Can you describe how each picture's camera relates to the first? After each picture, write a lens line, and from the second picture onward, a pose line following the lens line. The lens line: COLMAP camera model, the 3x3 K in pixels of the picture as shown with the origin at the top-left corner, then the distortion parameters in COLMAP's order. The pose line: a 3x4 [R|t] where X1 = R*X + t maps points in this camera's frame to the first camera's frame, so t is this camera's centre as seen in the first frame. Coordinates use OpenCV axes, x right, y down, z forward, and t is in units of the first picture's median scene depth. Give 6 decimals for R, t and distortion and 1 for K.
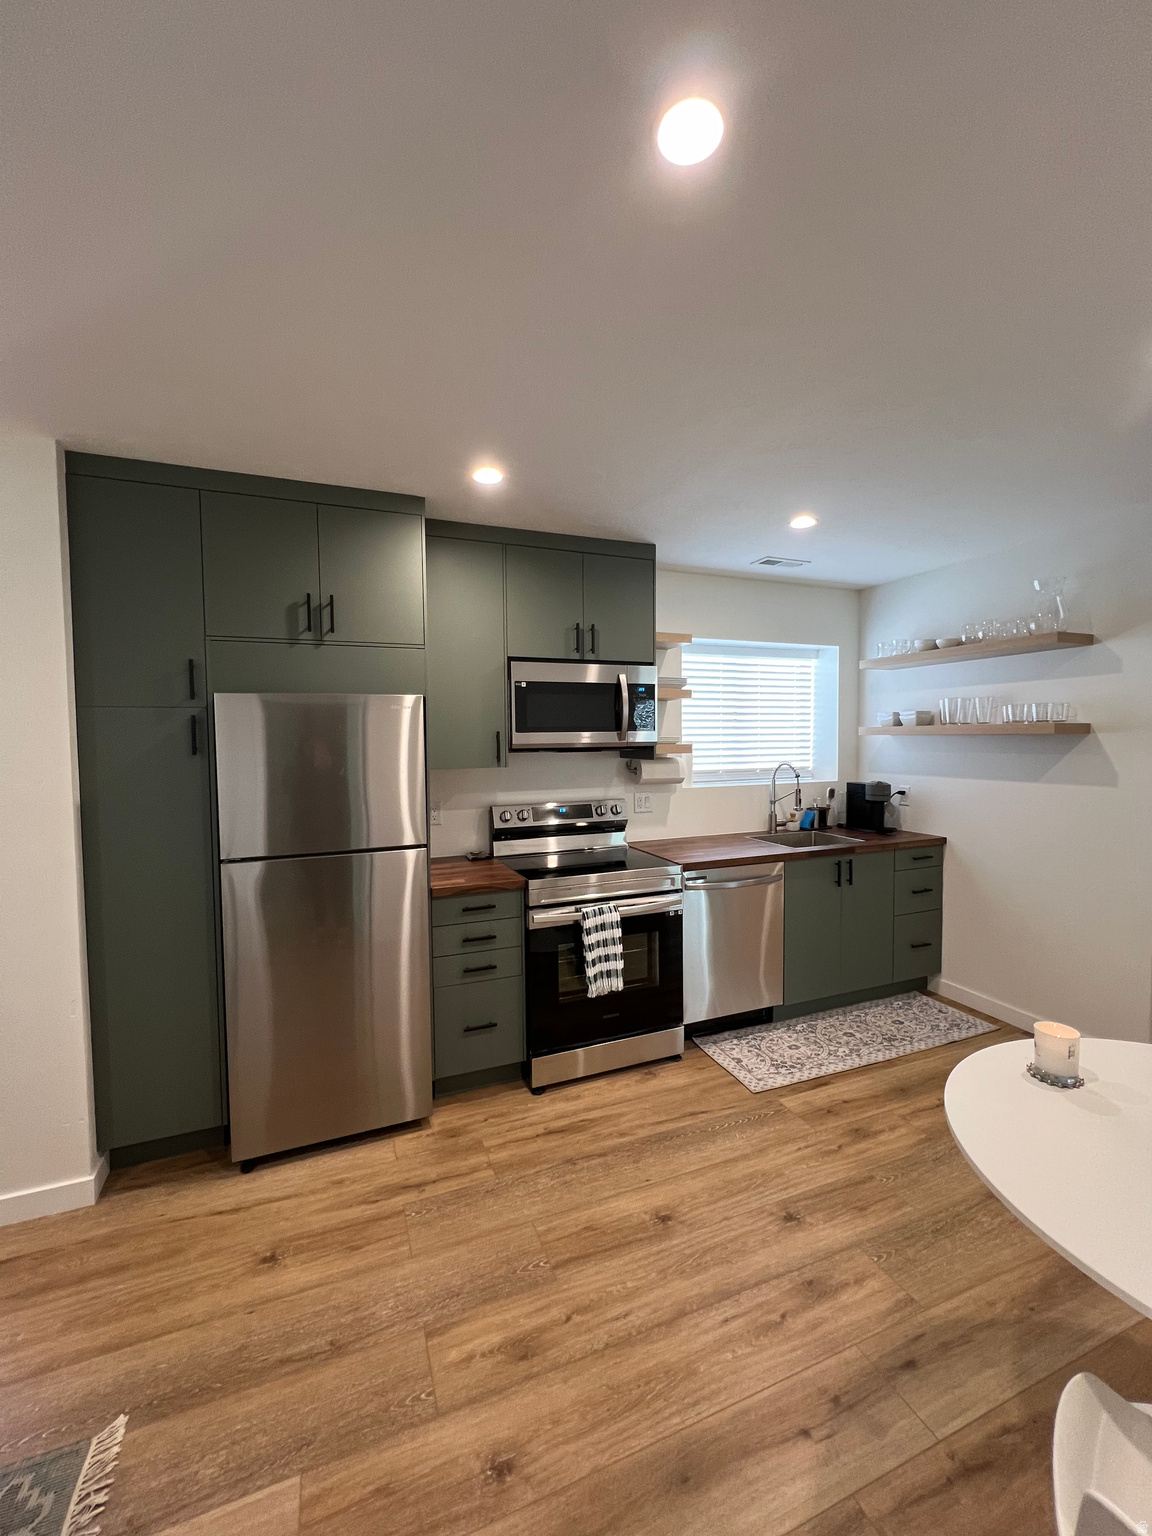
lens RADIAL K [[614.0, 0, 569.7], [0, 614.0, 764.7], [0, 0, 1]] dist [-0.000578, 0.000506]
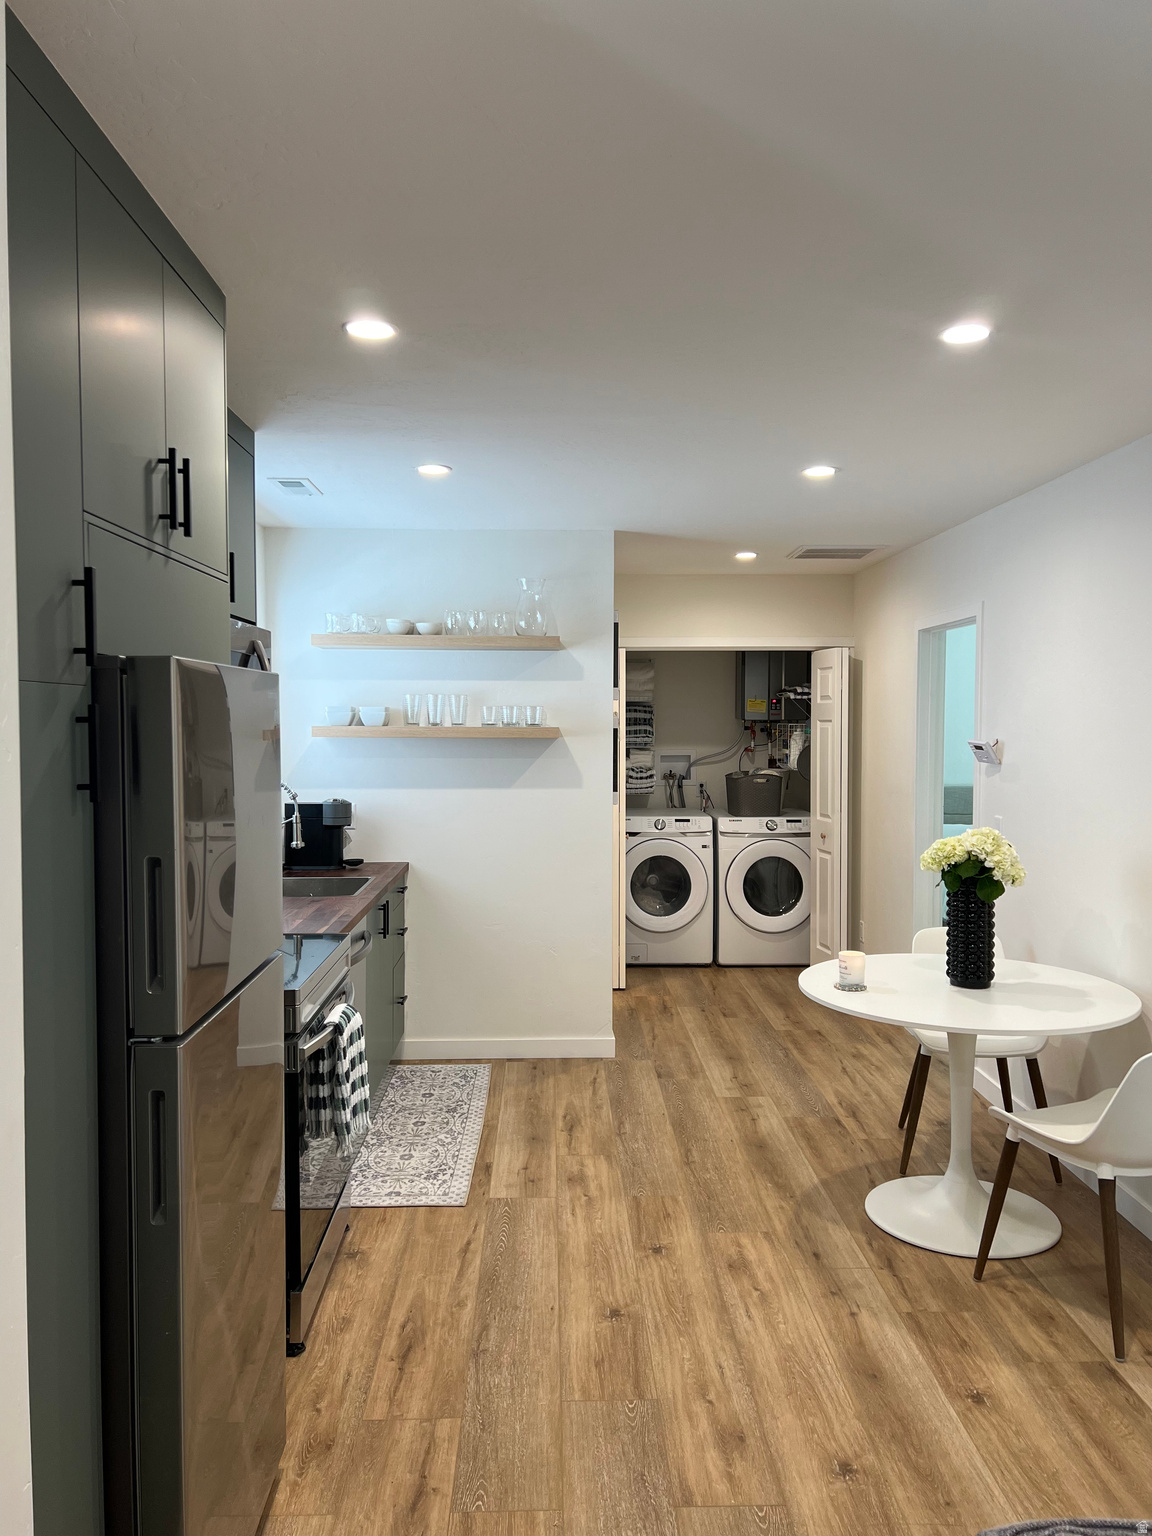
lens RADIAL K [[1151.1, 0, 575.8], [0, 1151.1, 761.7], [0, 0, 1]] dist [0.048322, -0.045796]
pose [[0.340676, -0.023700, 0.939882, -1.003379], [0.036847, 0.999251, 0.011841, -0.034841], [-0.939458, 0.030598, 0.341294, 0.352531]]
